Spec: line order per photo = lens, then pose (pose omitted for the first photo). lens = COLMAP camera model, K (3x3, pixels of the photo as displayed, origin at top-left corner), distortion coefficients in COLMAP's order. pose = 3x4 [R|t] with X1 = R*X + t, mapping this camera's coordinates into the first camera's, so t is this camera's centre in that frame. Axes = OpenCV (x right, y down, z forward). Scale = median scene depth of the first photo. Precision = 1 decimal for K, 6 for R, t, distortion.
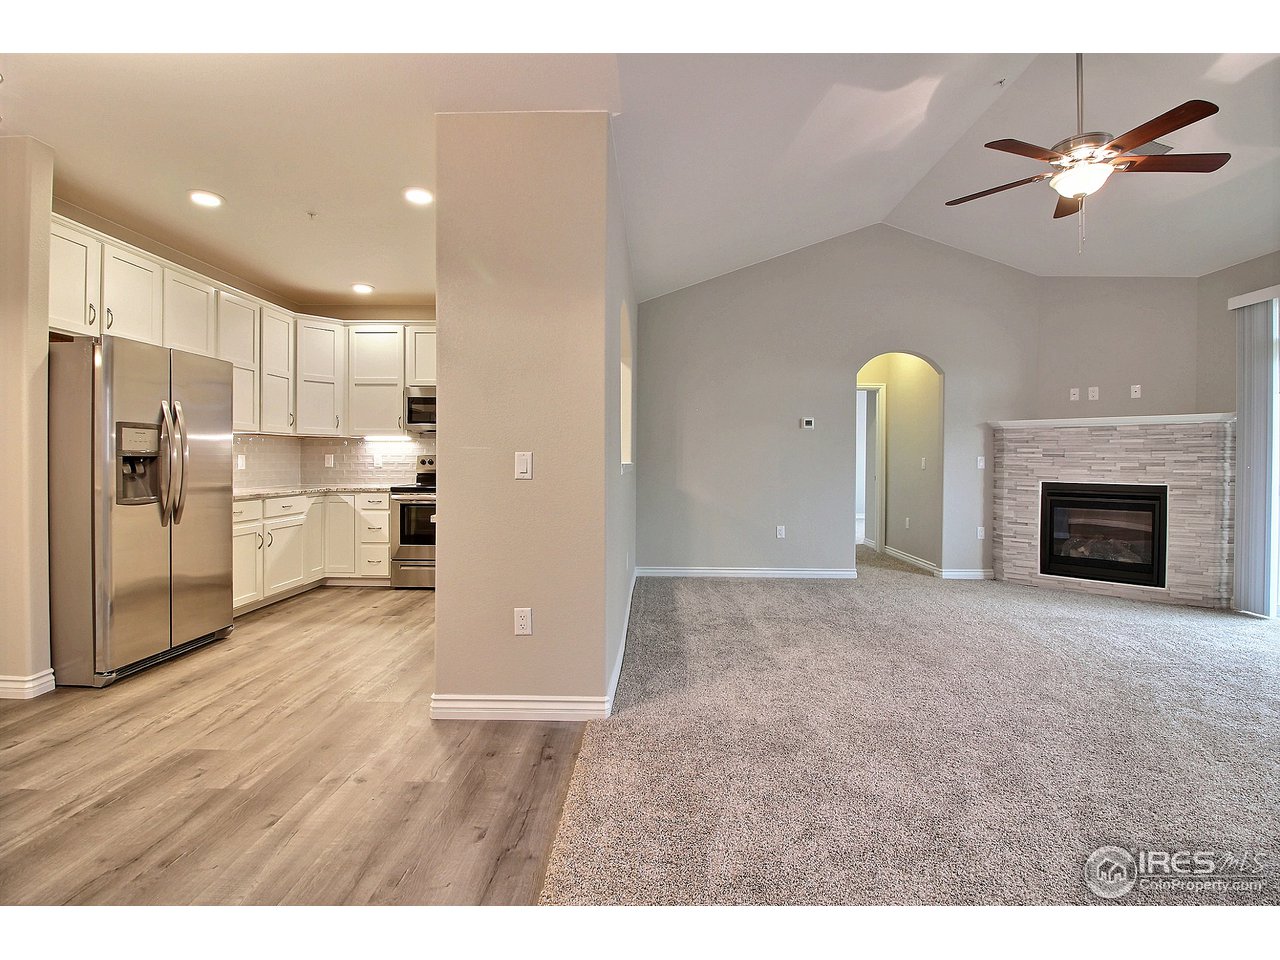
lens RADIAL K [[592.5, 0, 644.7], [0, 592.5, 466.4], [0, 0, 1]] dist [-0.001587, -0.011718]
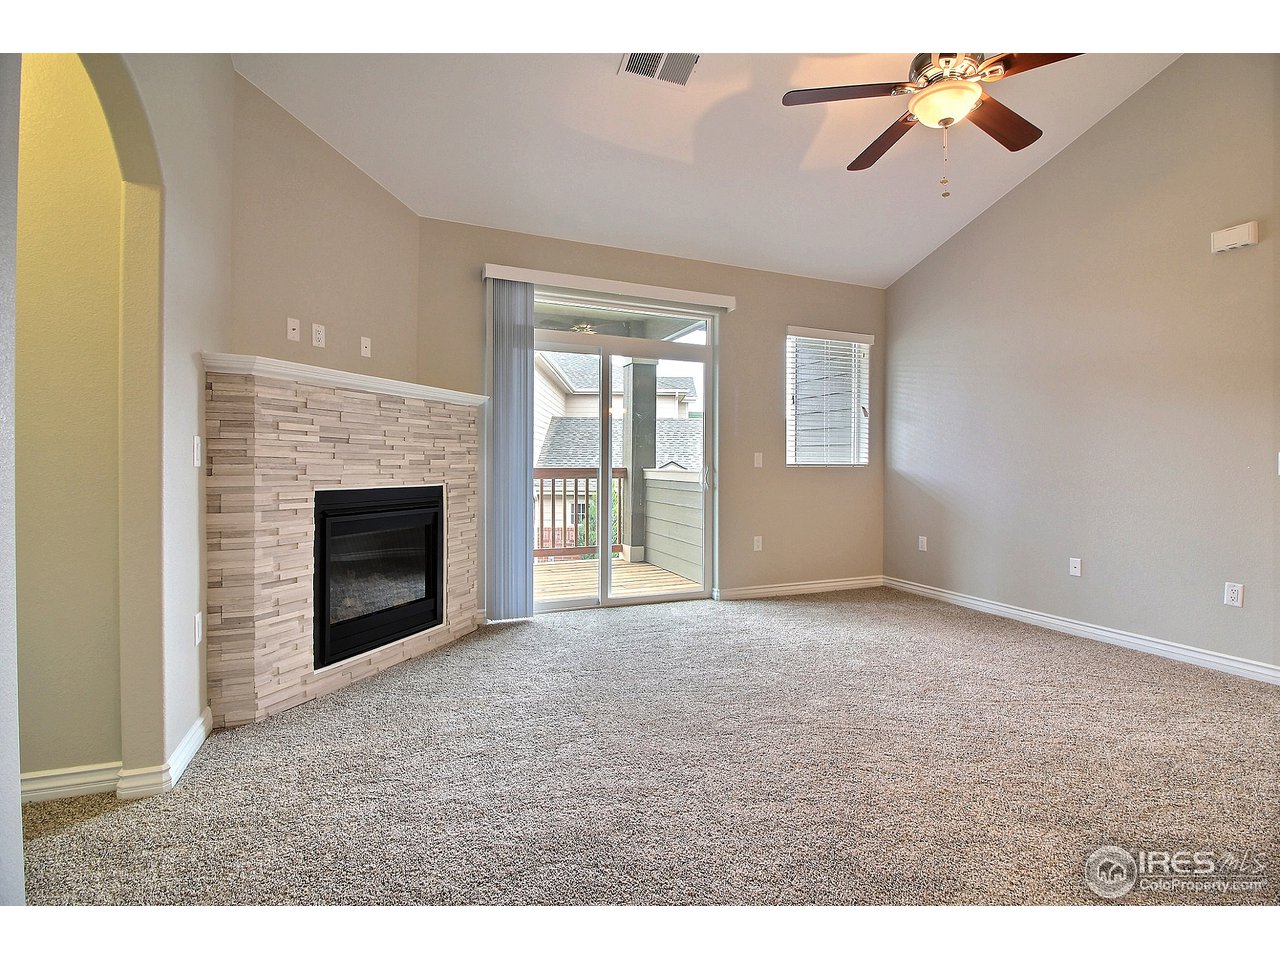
lens RADIAL K [[592.5, 0, 645.1], [0, 592.5, 467.4], [0, 0, 1]] dist [-0.001587, -0.011718]
pose [[-0.408574, -0.015113, 0.912600, 0.095163], [0.001642, 0.999849, 0.017293, -0.002541], [-0.912724, 0.008564, -0.408487, 0.999181]]
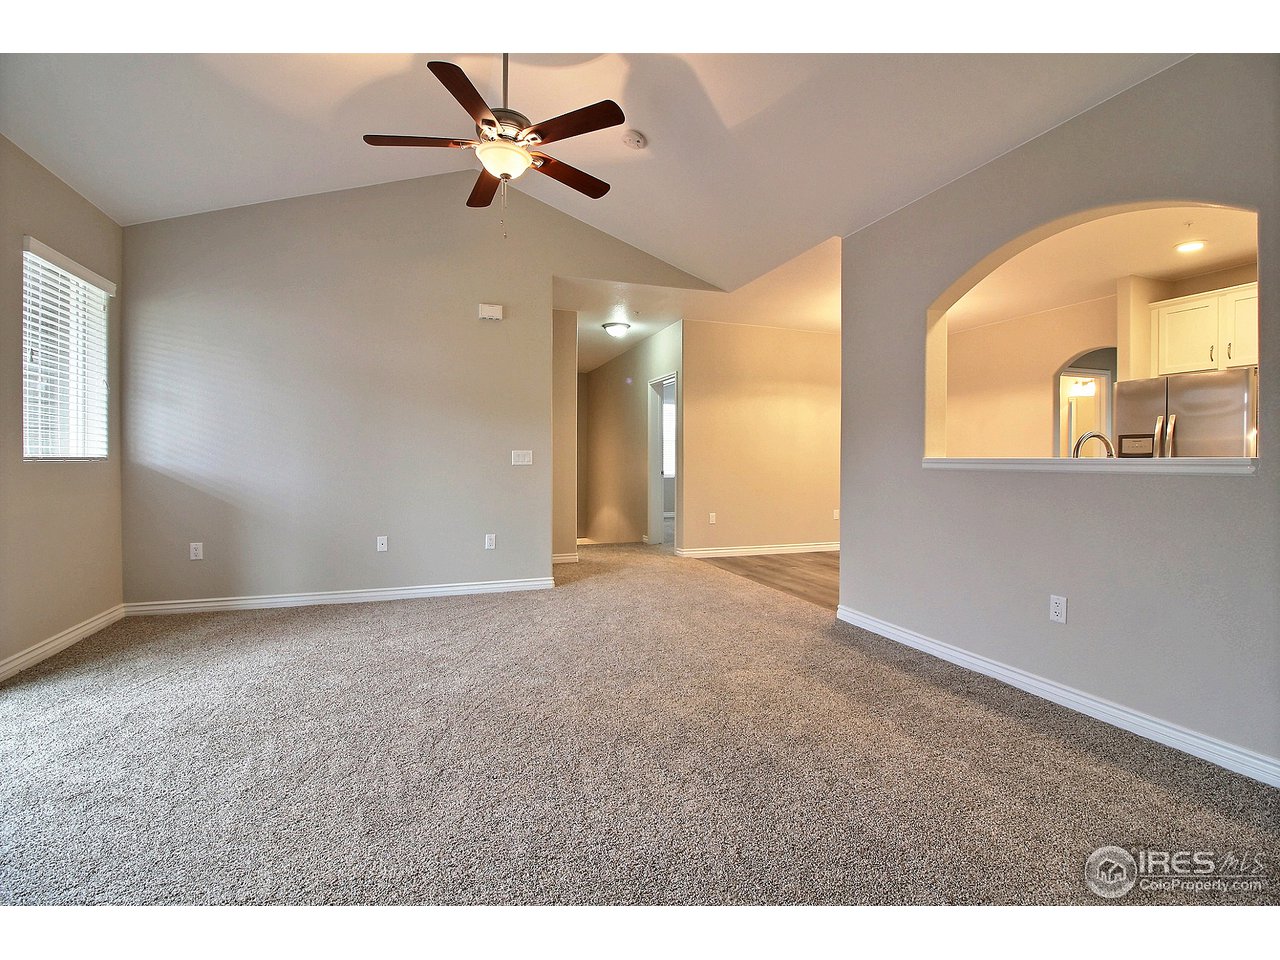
lens RADIAL K [[592.5, 0, 639.1], [0, 592.5, 459.6], [0, 0, 1]] dist [-0.001587, -0.011718]
pose [[-0.932920, -0.011306, -0.359907, 0.517542], [-0.014404, 0.999879, 0.005928, -0.000616], [0.359797, 0.010714, -0.932969, 1.171884]]
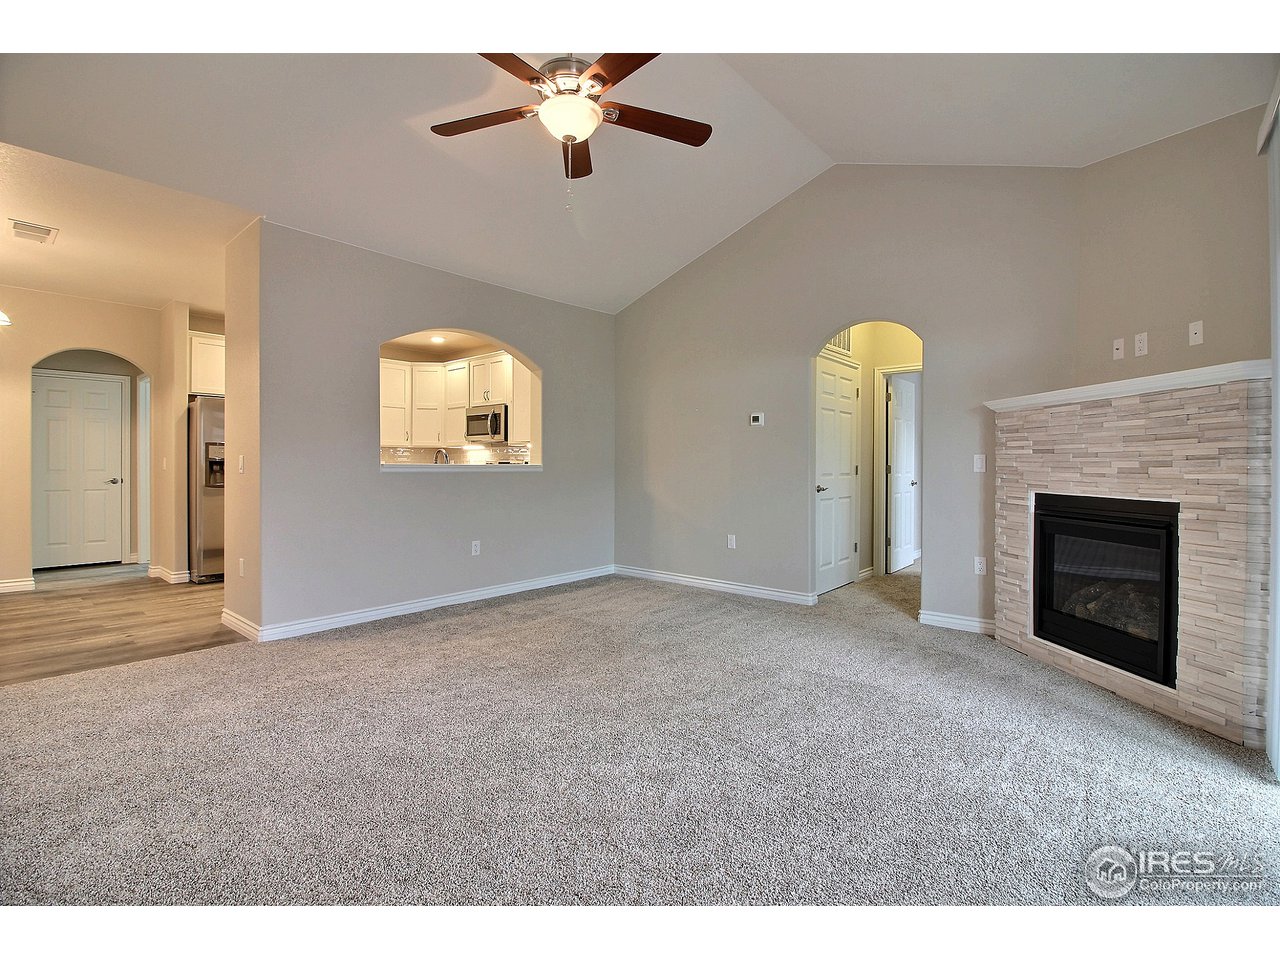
lens RADIAL K [[592.5, 0, 642.4], [0, 592.5, 468.5], [0, 0, 1]] dist [-0.001587, -0.011718]
pose [[0.771648, -0.000057, -0.636049, 0.792655], [-0.005350, 0.999964, -0.006580, 0.006842], [0.636027, 0.008480, 0.771620, 0.245954]]
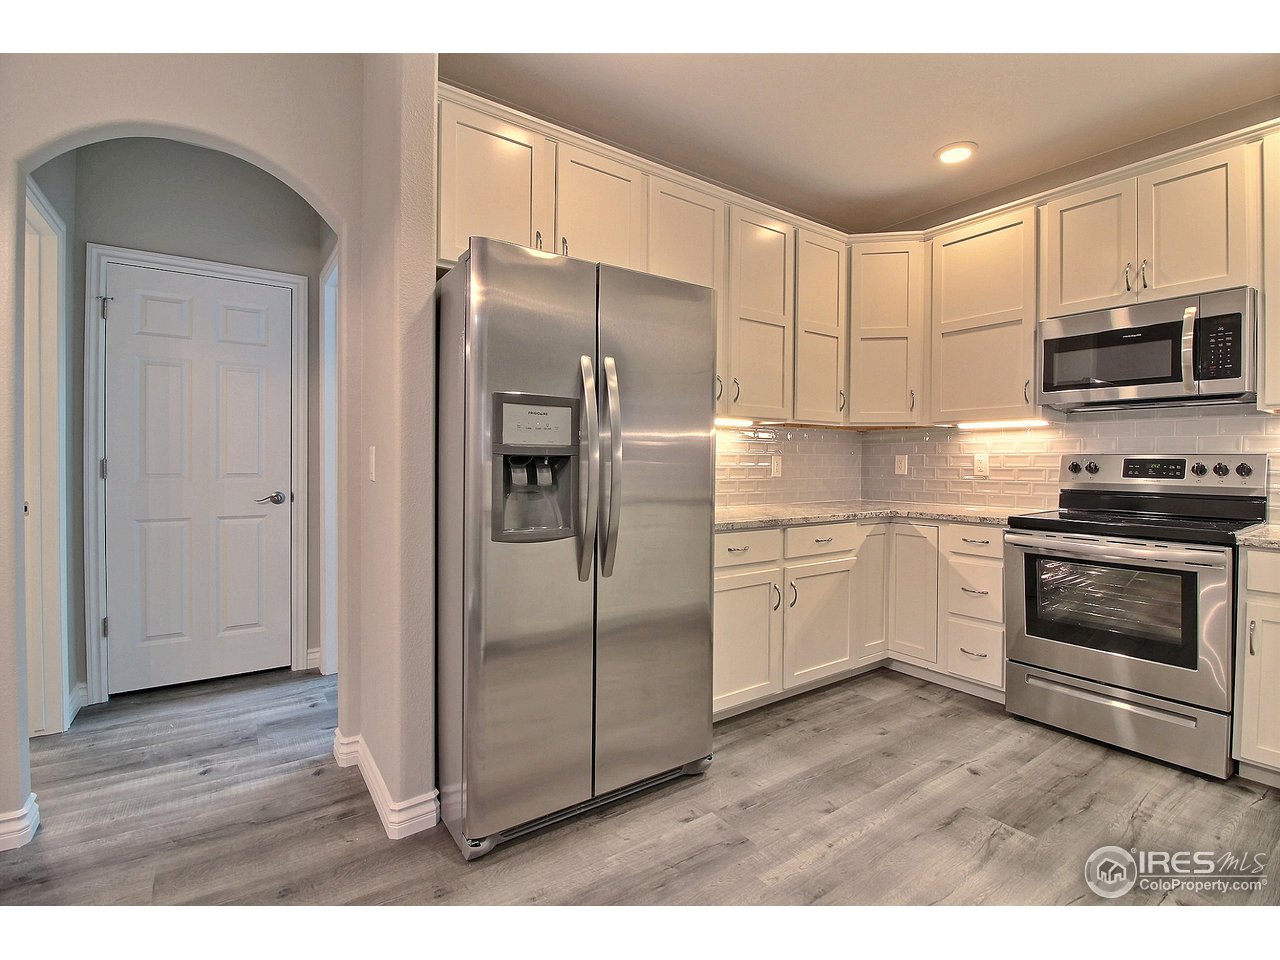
lens RADIAL K [[592.5, 0, 639.9], [0, 592.5, 467.0], [0, 0, 1]] dist [-0.001587, -0.011718]
pose [[0.590172, 0.005837, -0.807257, -0.207062], [-0.011400, 0.999934, -0.001105, -0.003706], [0.807197, 0.009855, 0.590200, 0.445378]]
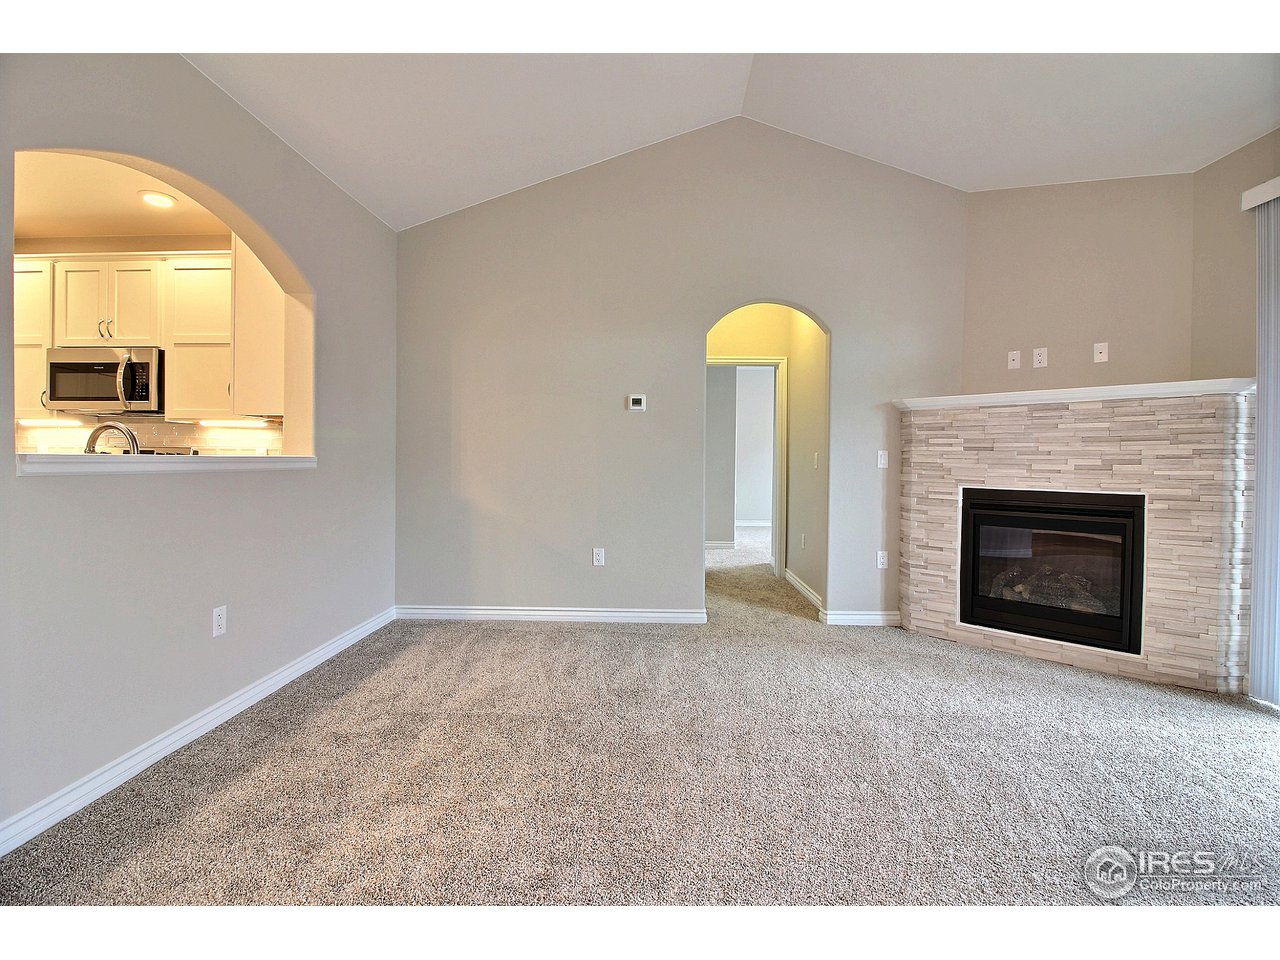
lens RADIAL K [[592.5, 0, 641.5], [0, 592.5, 468.7], [0, 0, 1]] dist [-0.001587, -0.011718]
pose [[0.999981, 0.003210, -0.005338, 0.323117], [-0.003188, 0.999986, 0.004198, 0.002945], [0.005352, -0.004181, 0.999977, 0.334831]]
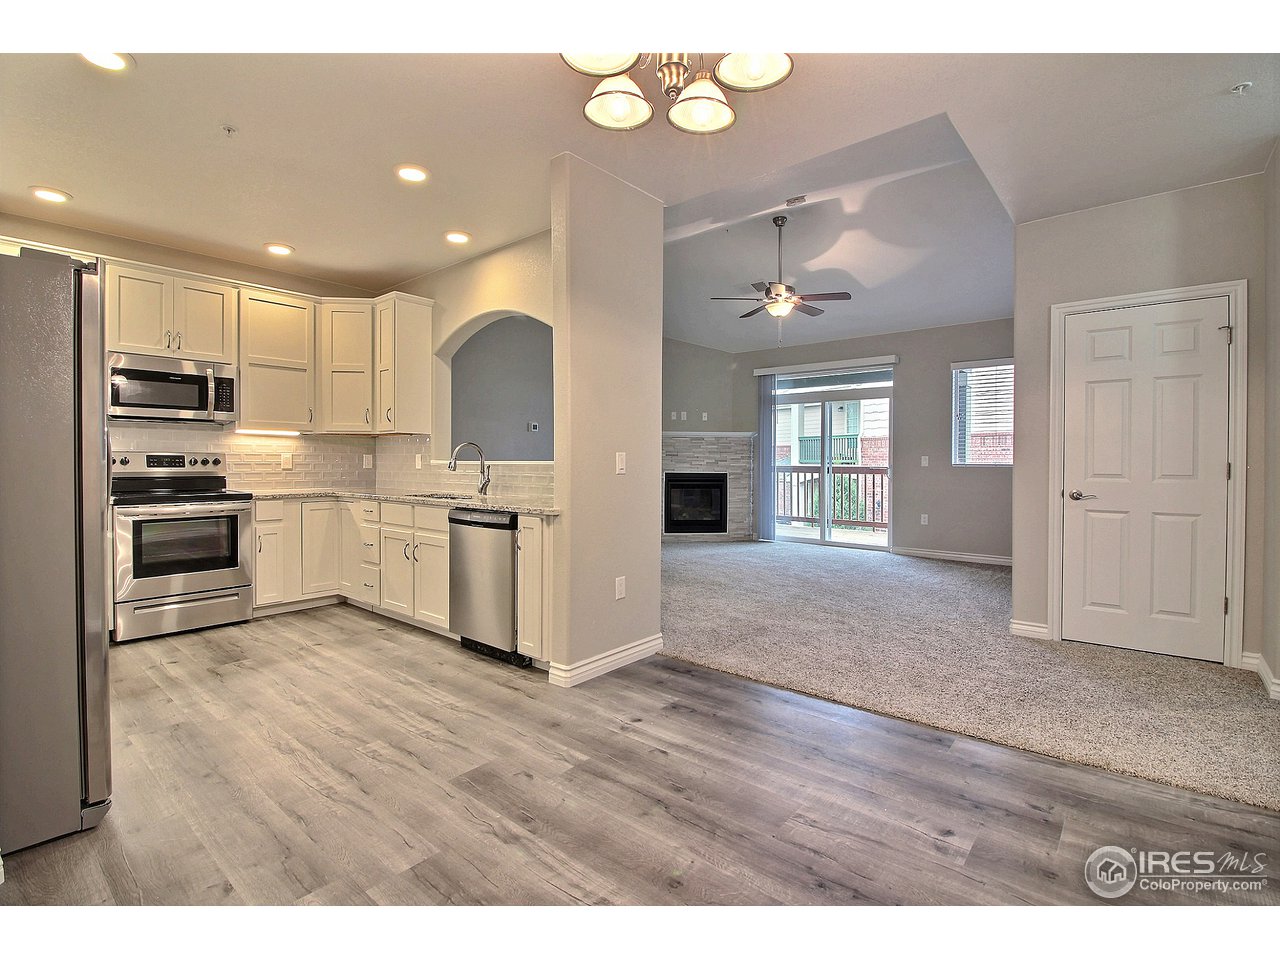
lens RADIAL K [[592.5, 0, 639.9], [0, 592.5, 475.1], [0, 0, 1]] dist [-0.001587, -0.011718]
pose [[0.631639, -0.022160, 0.774946, -0.581229], [0.007786, 0.999722, 0.022241, -0.002269], [-0.775223, -0.008015, 0.631636, 0.090848]]
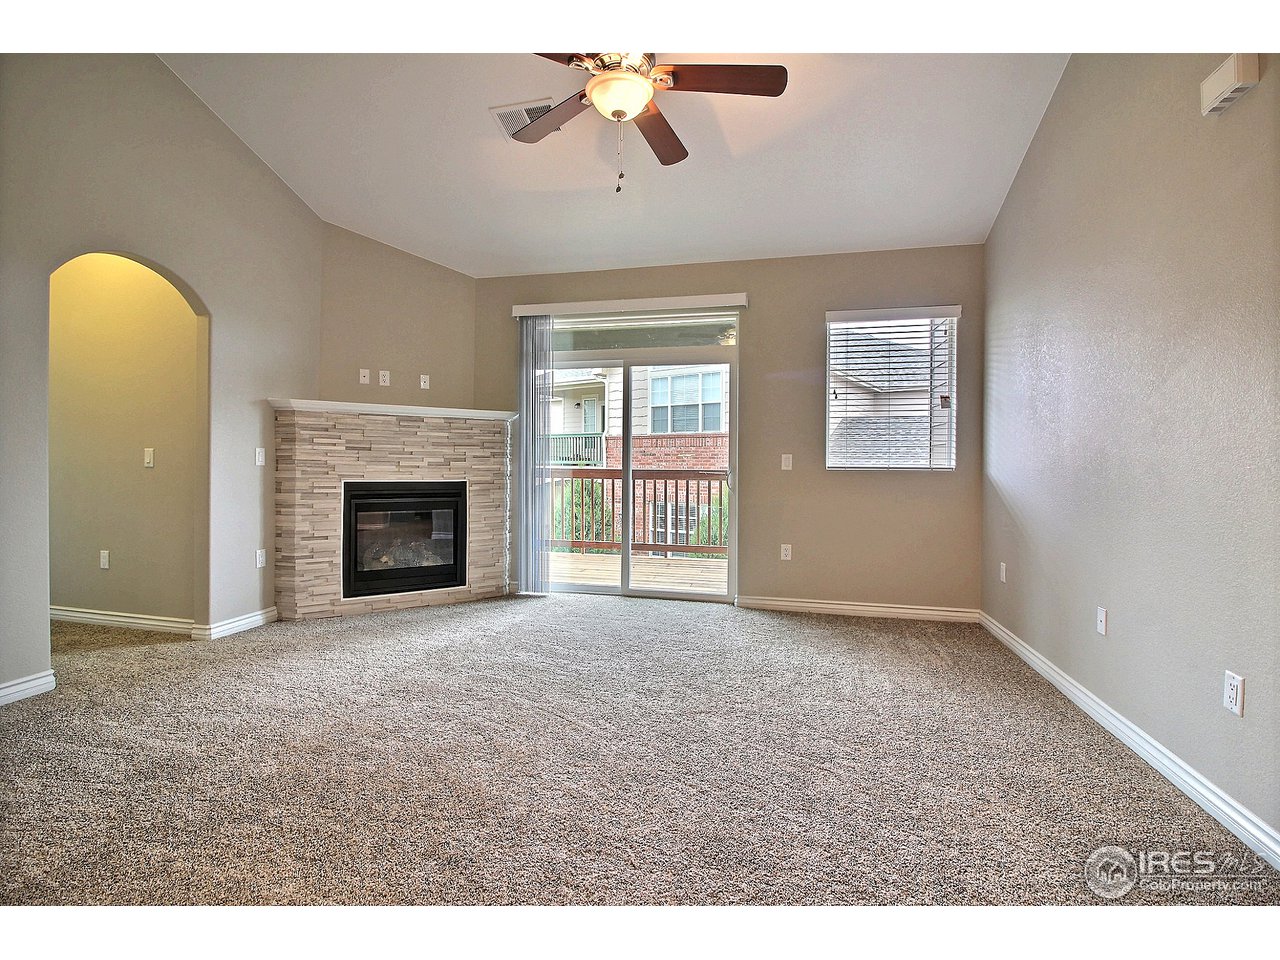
lens RADIAL K [[592.5, 0, 644.9], [0, 592.5, 468.8], [0, 0, 1]] dist [-0.001587, -0.011718]
pose [[0.206209, -0.012257, 0.978431, -0.016640], [0.003025, 0.999925, 0.011888, 0.000865], [-0.978503, 0.000508, 0.206231, 0.469380]]
